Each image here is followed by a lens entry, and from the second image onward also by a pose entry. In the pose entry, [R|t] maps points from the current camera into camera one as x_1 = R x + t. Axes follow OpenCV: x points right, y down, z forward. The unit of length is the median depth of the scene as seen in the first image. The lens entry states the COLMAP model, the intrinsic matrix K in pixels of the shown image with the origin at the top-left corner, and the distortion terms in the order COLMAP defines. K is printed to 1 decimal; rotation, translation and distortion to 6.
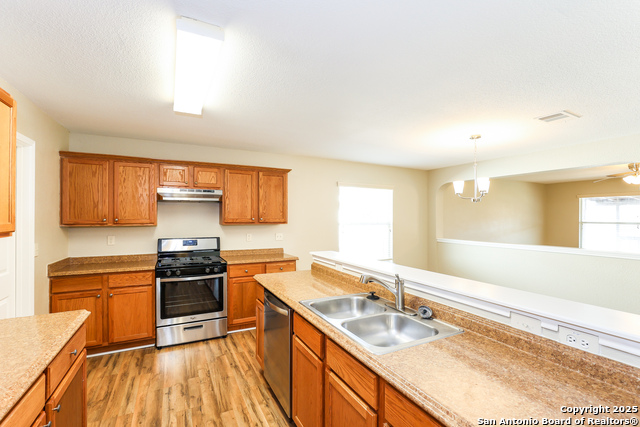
lens RADIAL K [[289.5, 0, 320.2], [0, 289.5, 216.8], [0, 0, 1]] dist [0.000688, 0.001306]
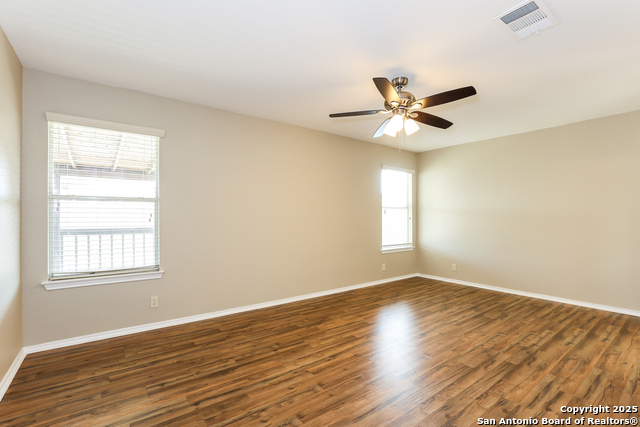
lens RADIAL K [[289.5, 0, 318.1], [0, 289.5, 217.2], [0, 0, 1]] dist [0.000688, 0.001306]
pose [[-0.169232, 0.012722, 0.985494, -1.432307], [-0.003773, 0.999901, -0.013556, 0.110973], [-0.985569, -0.006012, -0.169167, 1.821249]]
